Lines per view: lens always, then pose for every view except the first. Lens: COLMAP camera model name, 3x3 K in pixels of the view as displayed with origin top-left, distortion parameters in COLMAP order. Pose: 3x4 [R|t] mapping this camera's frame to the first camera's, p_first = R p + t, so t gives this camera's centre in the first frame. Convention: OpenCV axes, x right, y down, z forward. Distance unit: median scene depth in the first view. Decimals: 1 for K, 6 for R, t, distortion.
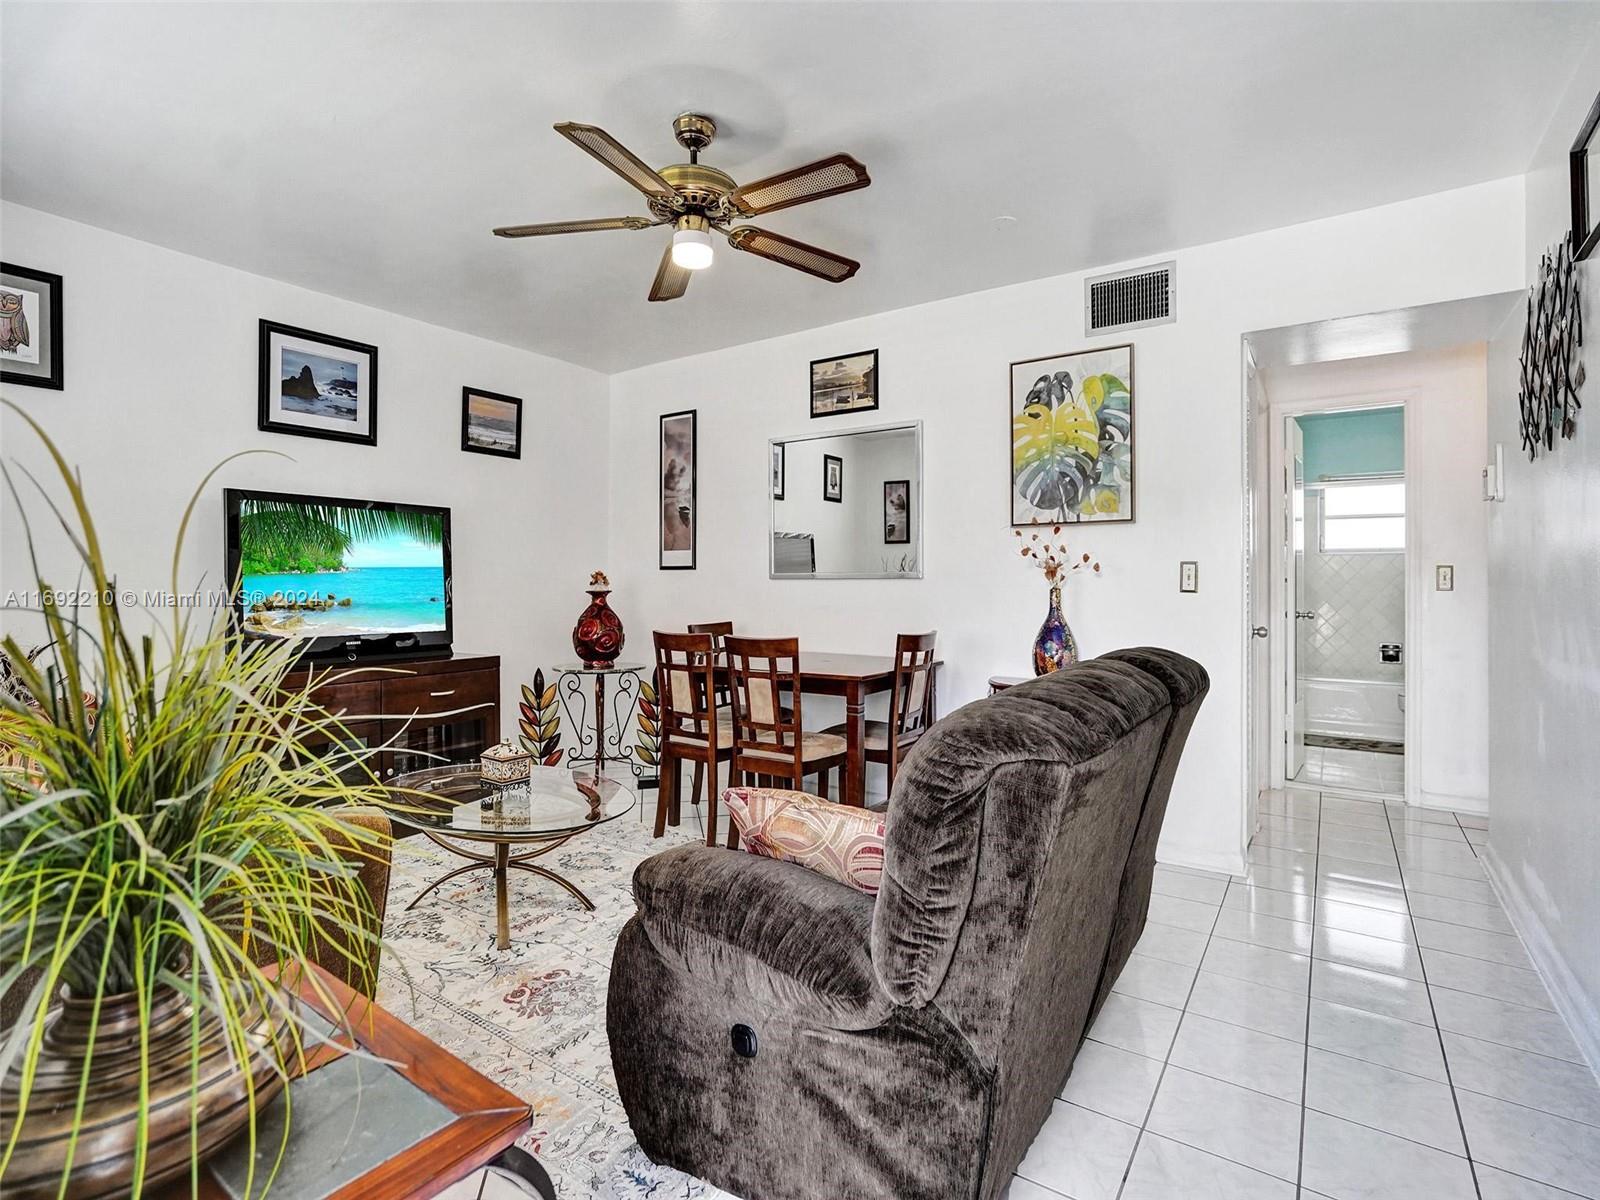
lens RADIAL K [[786.3, 0, 800.0], [0, 786.3, 600.0], [0, 0, 1]] dist [-0.058673, 0.030564]
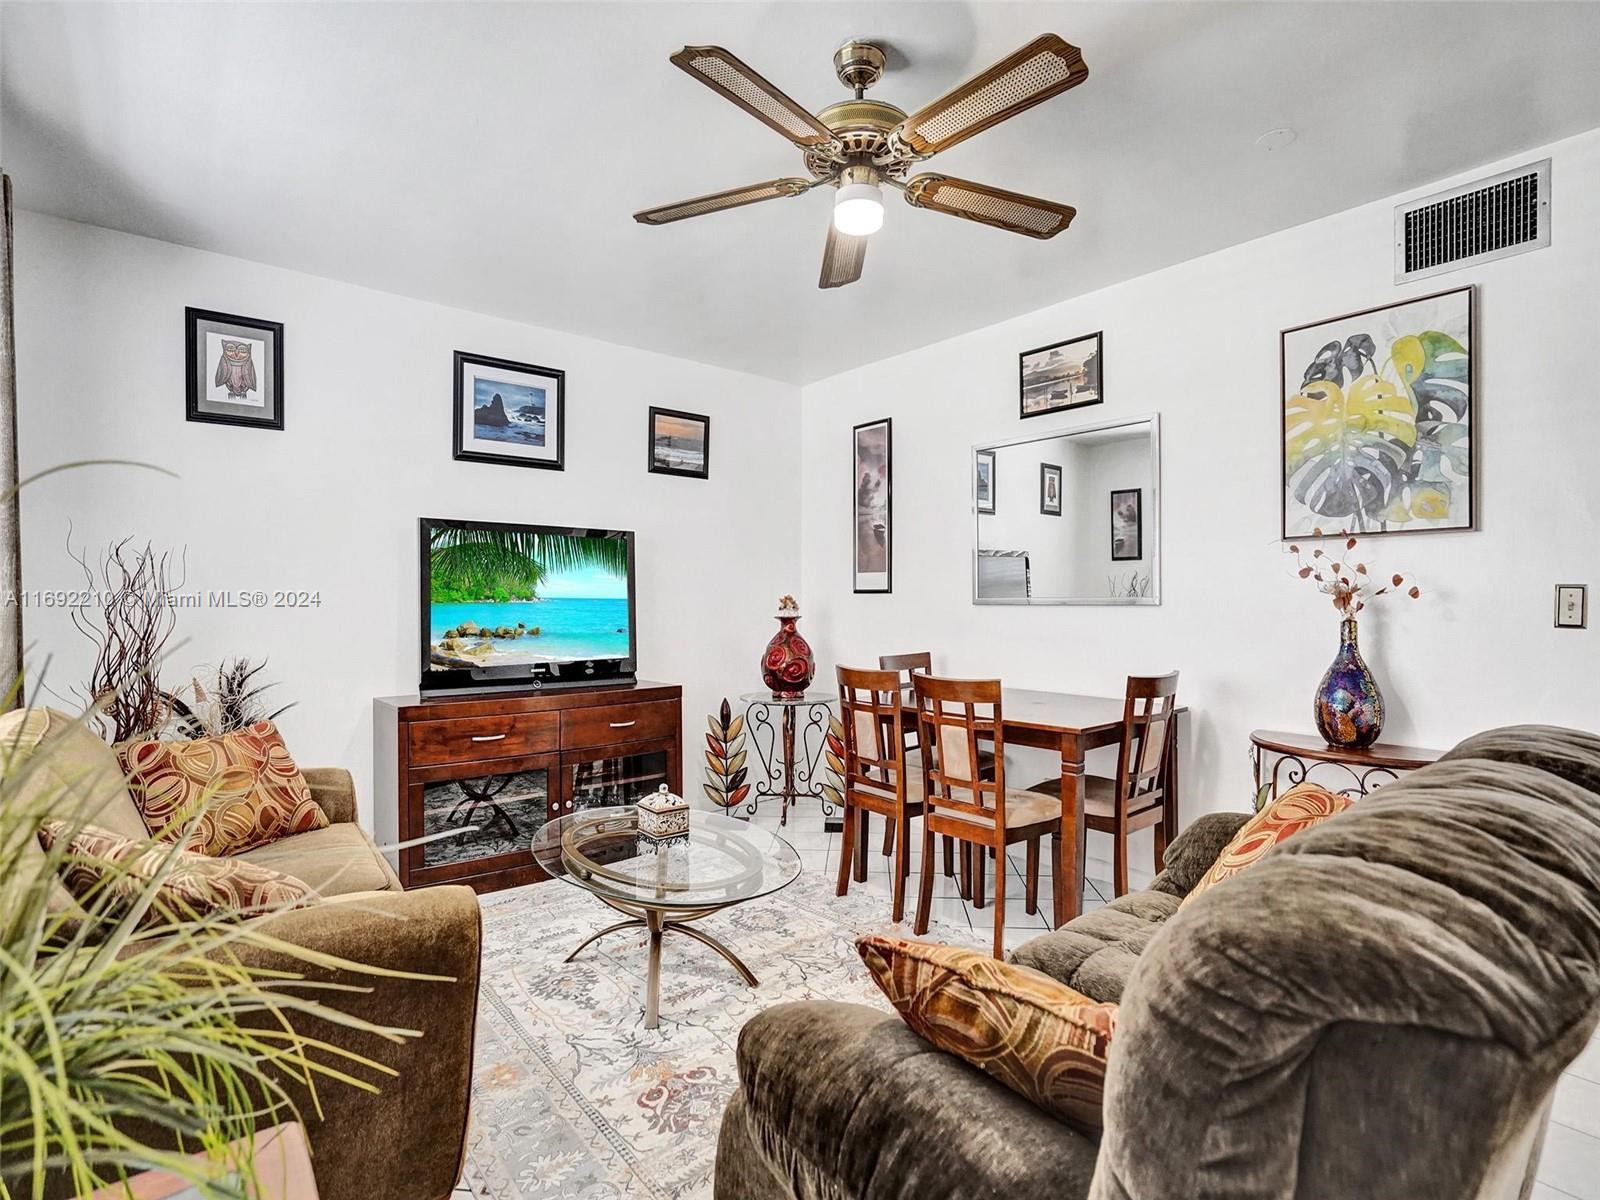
lens RADIAL K [[785.5, 0, 801.4], [0, 785.5, 606.7], [0, 0, 1]] dist [-0.049844, 0.028113]
pose [[0.963259, 0.001577, -0.268571, 0.015439], [-0.005109, 0.999909, -0.012451, -0.016260], [0.268527, 0.013366, 0.963180, 0.135709]]
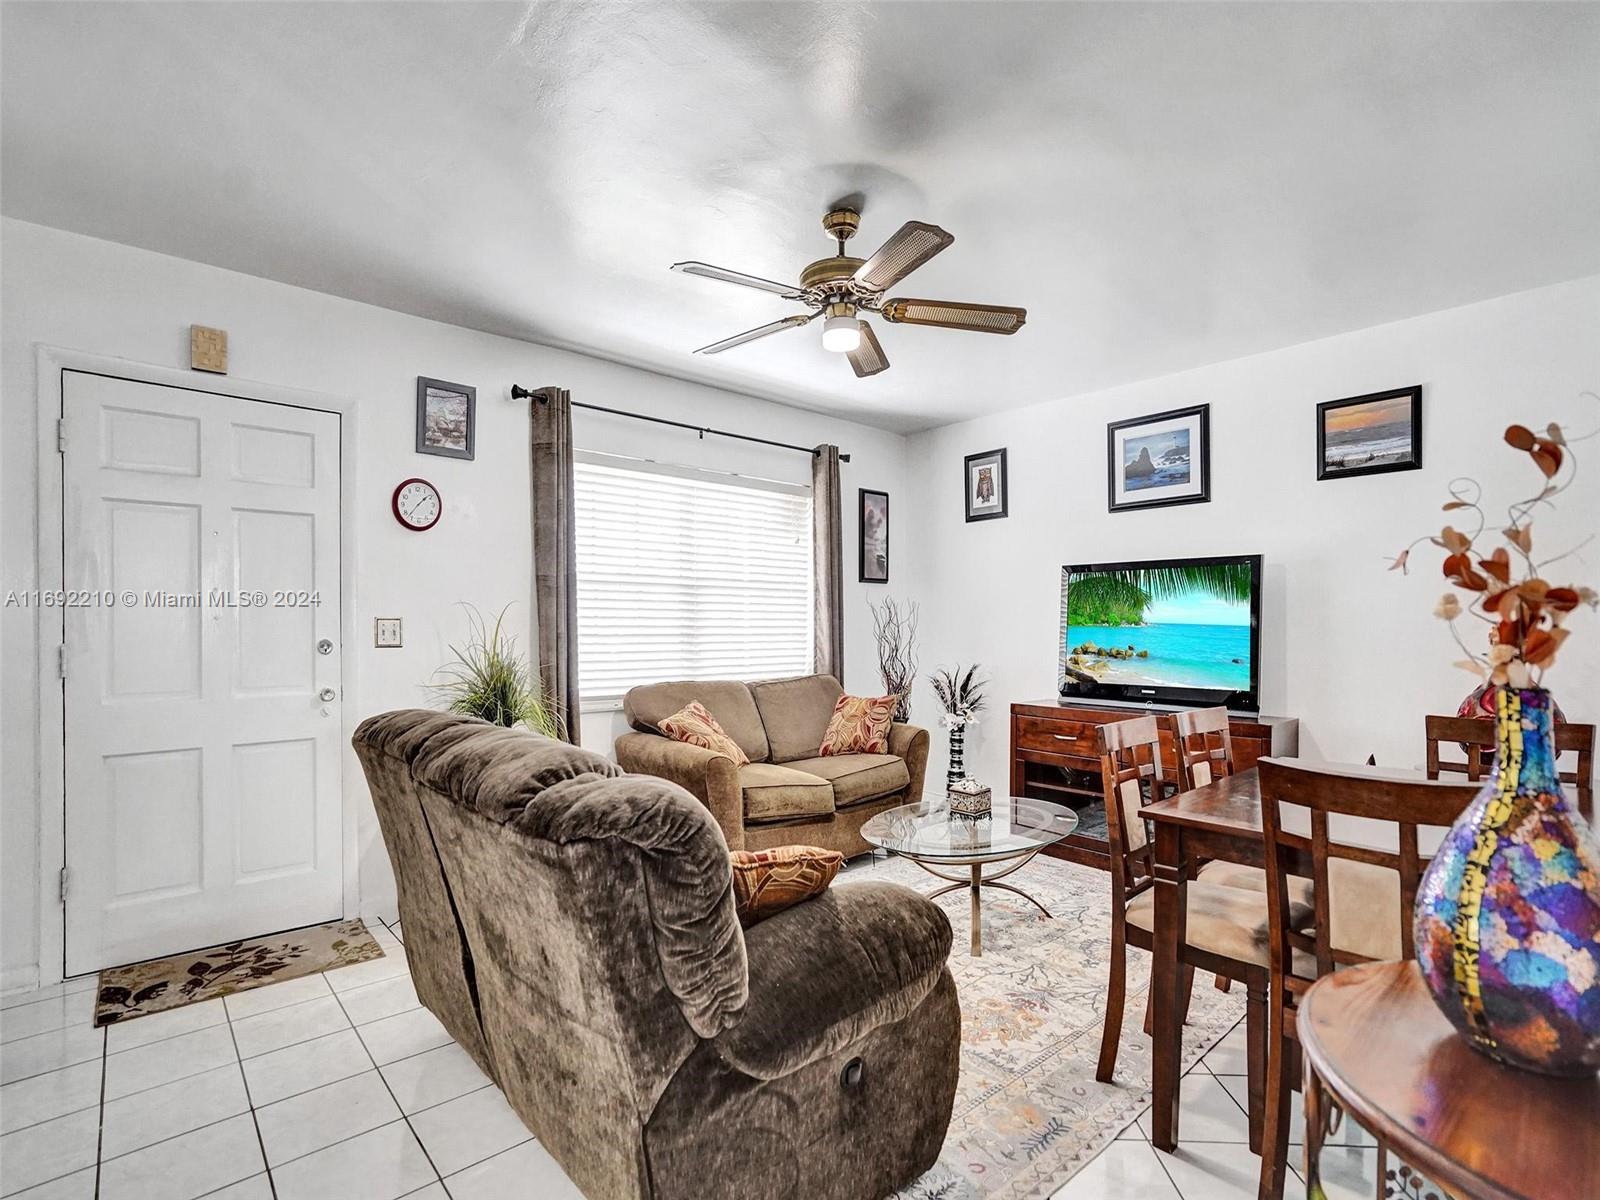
lens RADIAL K [[766.6, 0, 795.7], [0, 766.6, 622.5], [0, 0, 1]] dist [0.000261, 0.000016]
pose [[-0.236283, -0.001514, -0.971683, 0.615234], [-0.019737, 0.999800, 0.003242, -0.038071], [0.971484, 0.019944, -0.236265, 0.797042]]
